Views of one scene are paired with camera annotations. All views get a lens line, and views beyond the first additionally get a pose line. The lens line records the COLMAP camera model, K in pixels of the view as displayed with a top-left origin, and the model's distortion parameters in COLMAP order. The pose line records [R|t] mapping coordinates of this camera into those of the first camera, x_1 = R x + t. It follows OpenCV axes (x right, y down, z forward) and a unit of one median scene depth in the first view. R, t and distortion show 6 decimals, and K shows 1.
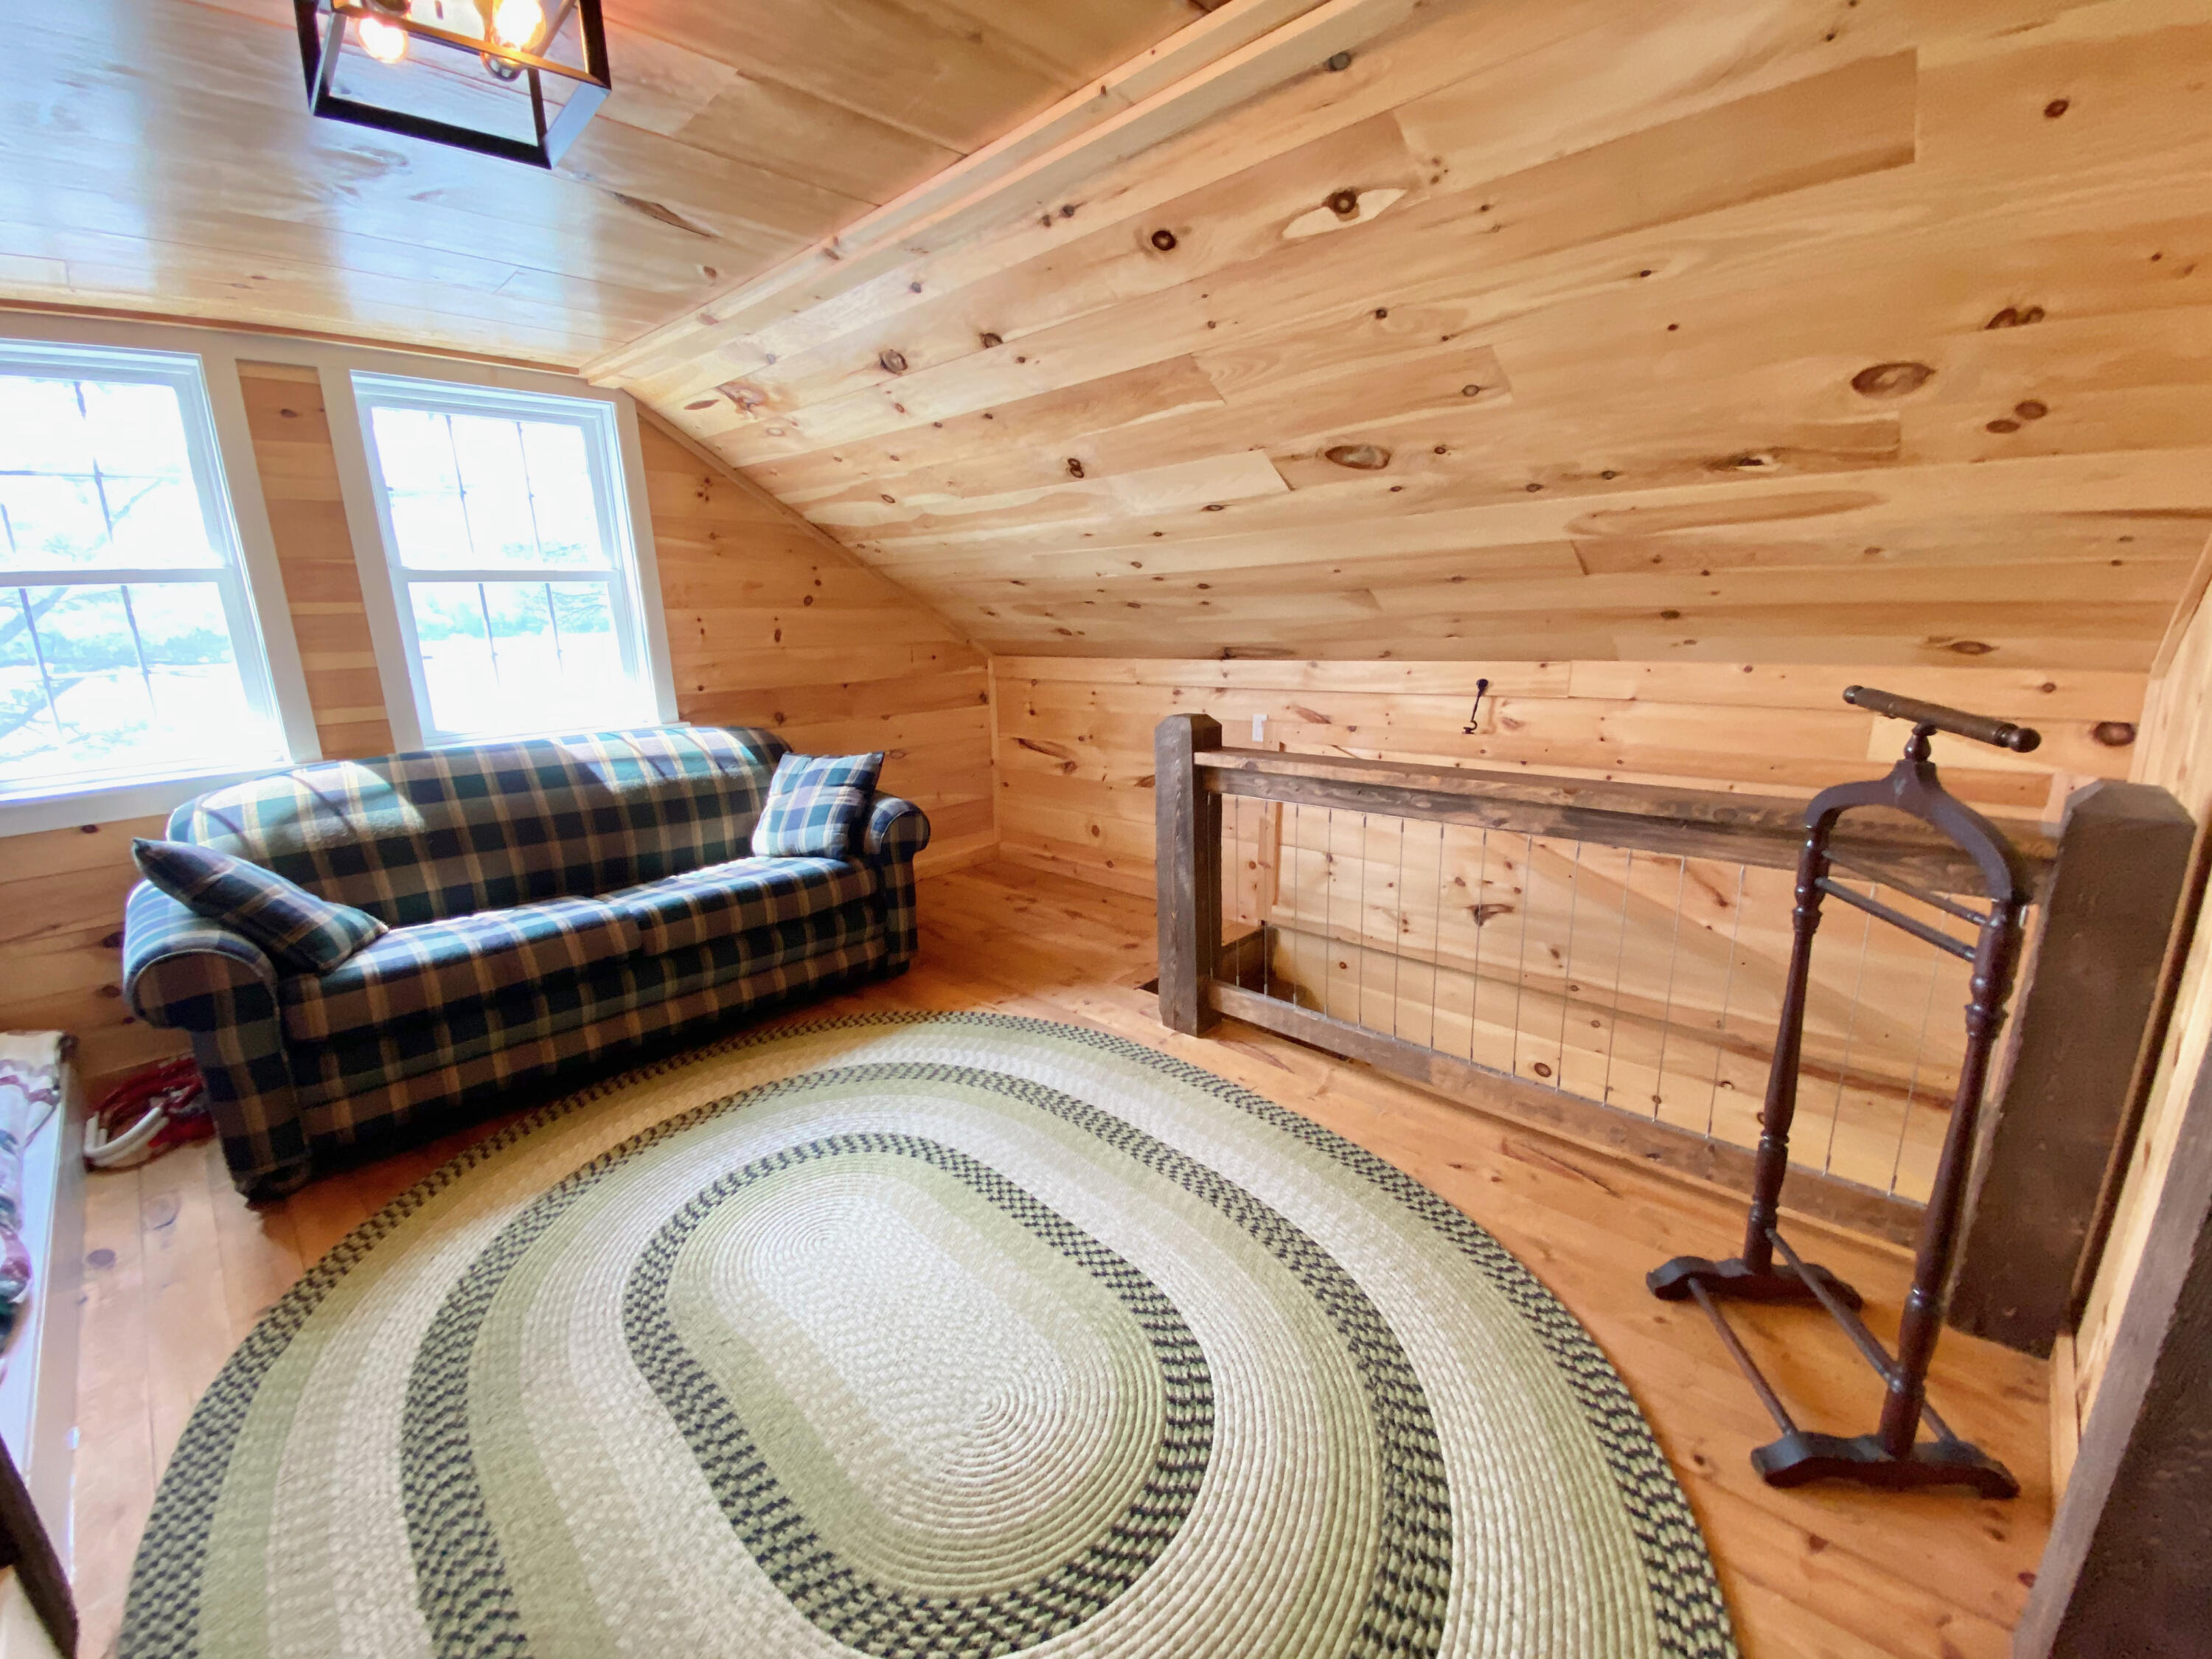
lens RADIAL K [[896.3, 0, 1100.0], [0, 896.3, 830.0], [0, 0, 1]] dist [0.014980, -0.019114]
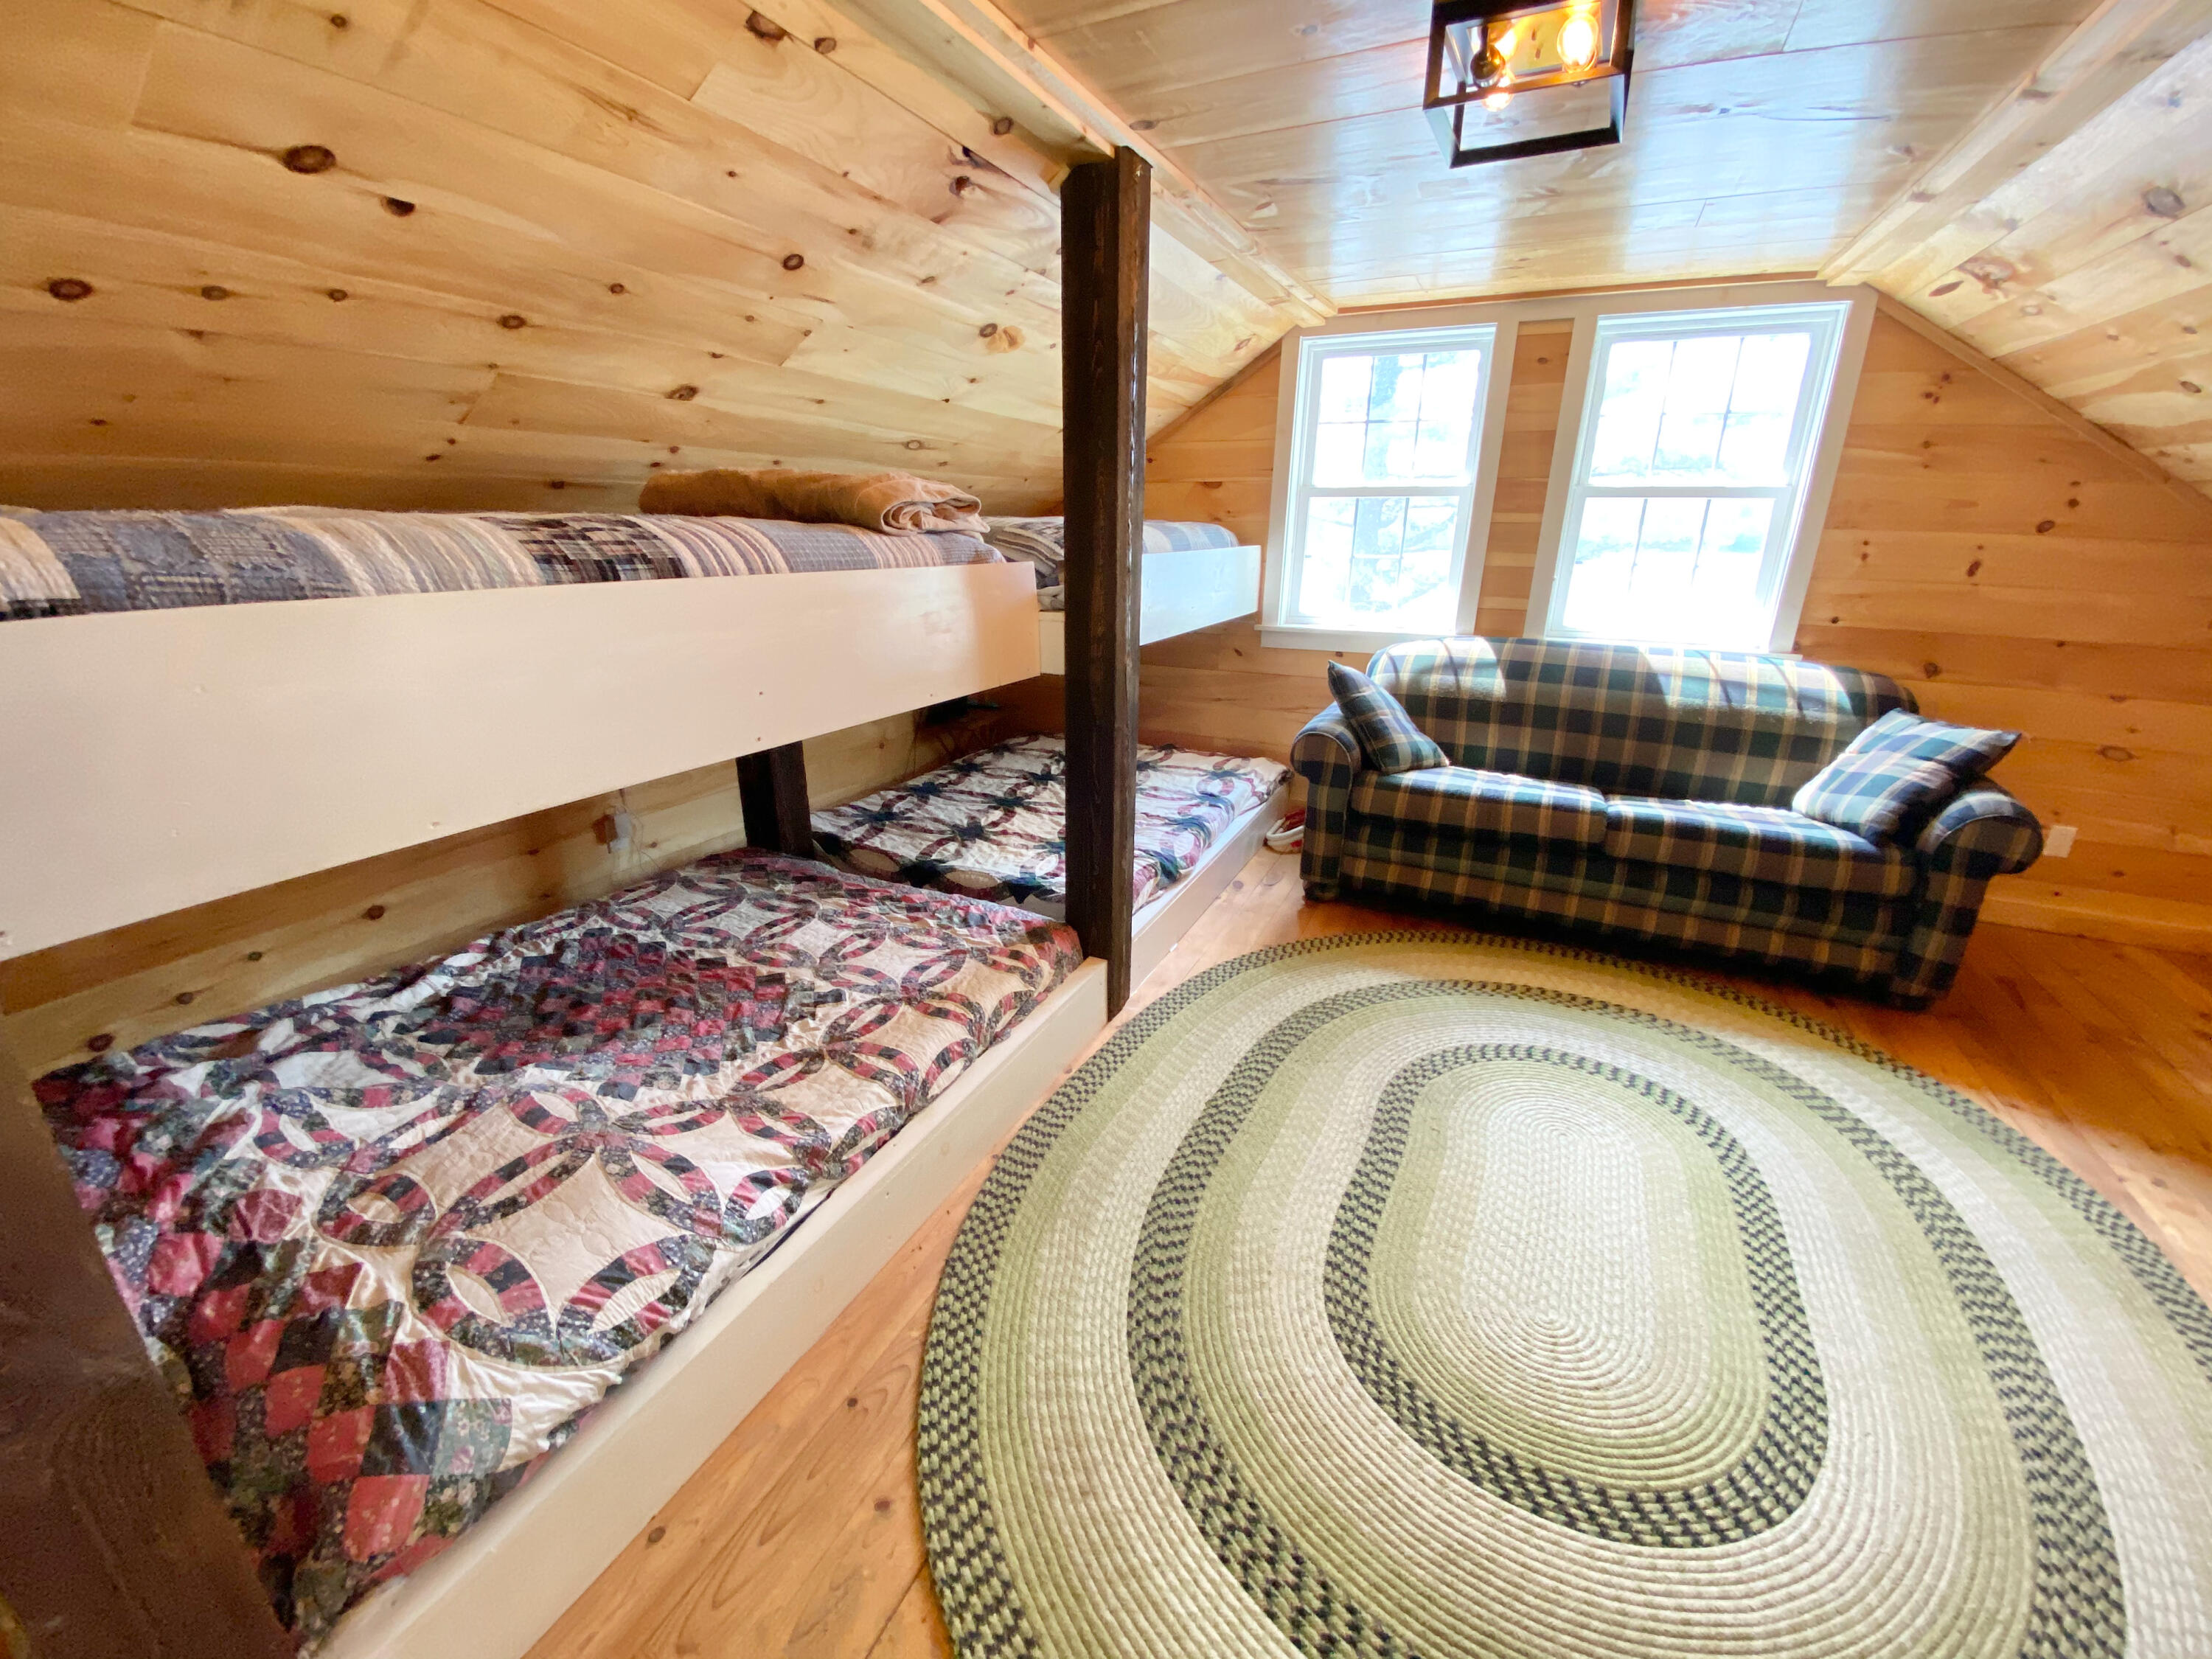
lens RADIAL K [[886.4, 0, 1088.4], [0, 886.4, 834.7], [0, 0, 1]] dist [0.001074, -0.011930]
pose [[0.298155, 0.340568, -0.891693, 0.249204], [-0.246987, 0.929893, 0.272573, -0.018695], [0.922009, 0.138968, 0.361368, 0.032935]]
